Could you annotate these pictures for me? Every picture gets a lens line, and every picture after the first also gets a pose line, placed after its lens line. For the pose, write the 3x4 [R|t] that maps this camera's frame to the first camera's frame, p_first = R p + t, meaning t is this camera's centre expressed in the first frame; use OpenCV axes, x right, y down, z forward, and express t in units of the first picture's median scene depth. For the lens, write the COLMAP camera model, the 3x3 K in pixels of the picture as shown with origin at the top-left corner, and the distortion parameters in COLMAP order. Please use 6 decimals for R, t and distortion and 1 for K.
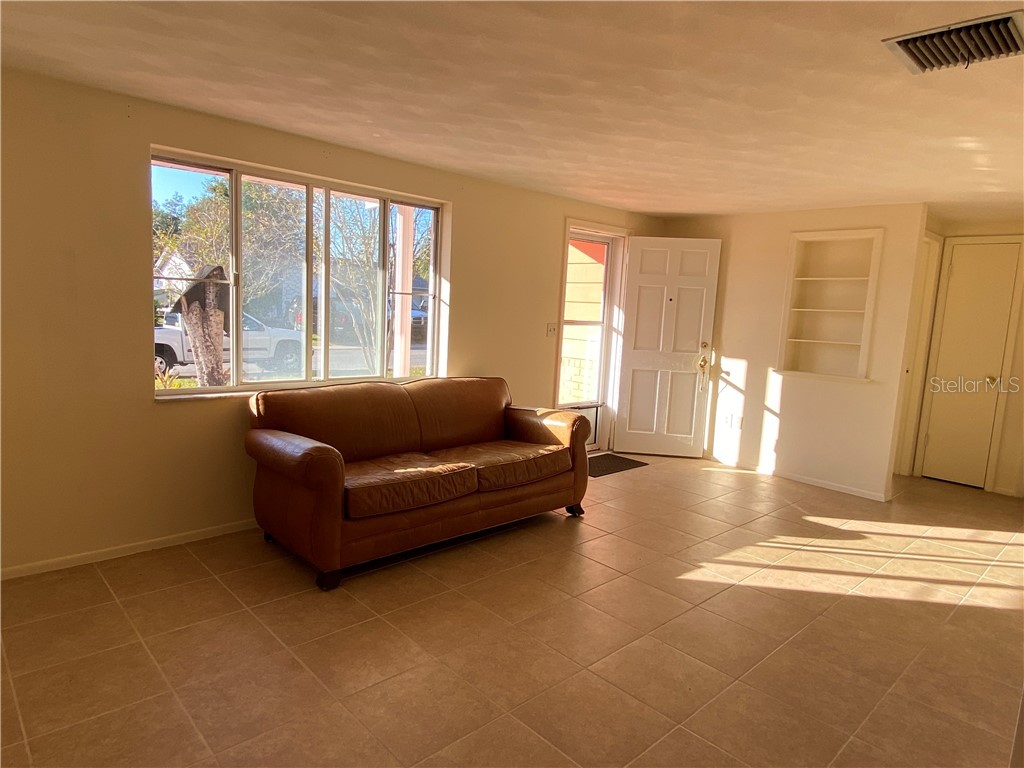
lens RADIAL K [[616.2, 0, 506.2], [0, 616.2, 384.7], [0, 0, 1]] dist [0.032560, -0.042145]
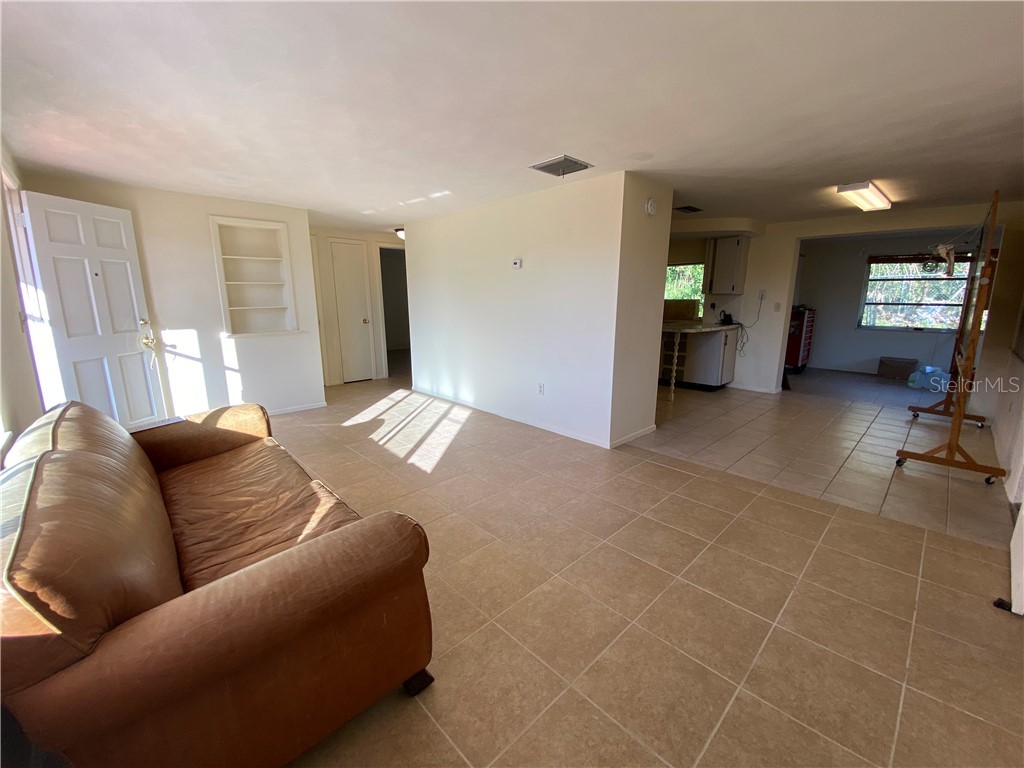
lens RADIAL K [[414.4, 0, 508.9], [0, 414.4, 382.3], [0, 0, 1]] dist [0.016915, -0.018939]
pose [[-0.006623, -0.252816, 0.967492, -0.420459], [0.130591, 0.959008, 0.251494, -0.076608], [-0.991414, 0.128012, 0.026664, 0.521737]]
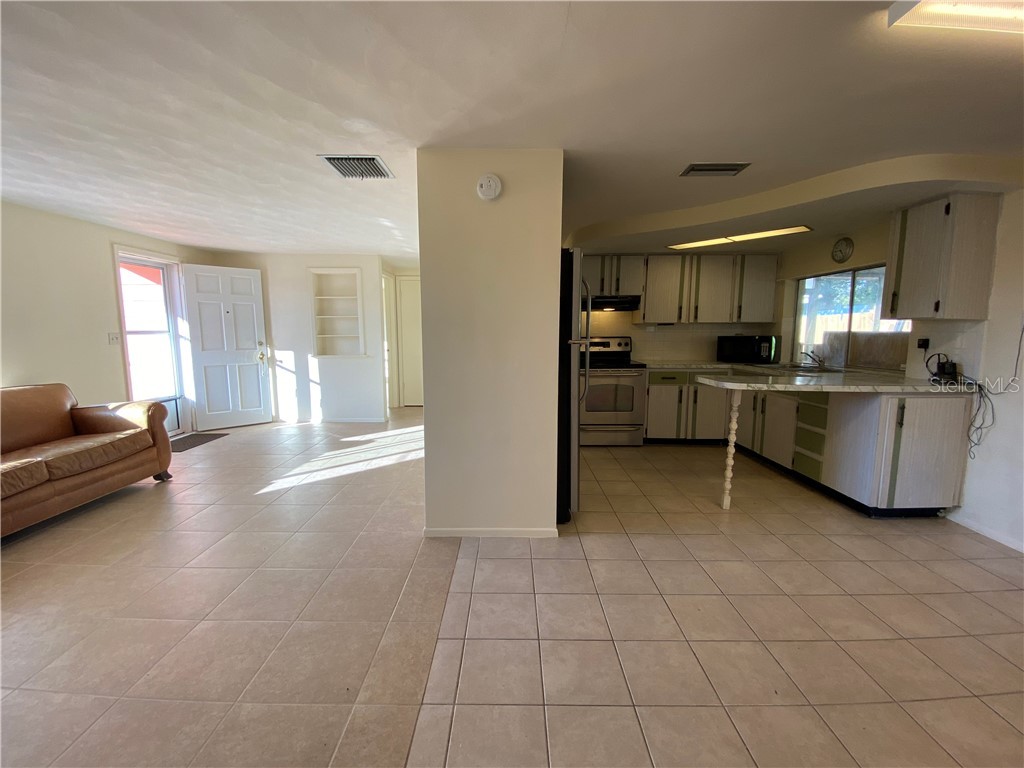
lens RADIAL K [[414.4, 0, 508.9], [0, 414.4, 382.3], [0, 0, 1]] dist [0.016915, -0.018939]
pose [[0.681339, -0.138187, 0.718806, 0.008657], [0.128330, 0.989359, 0.068559, 0.039899], [-0.720631, 0.045533, 0.691822, -0.096241]]
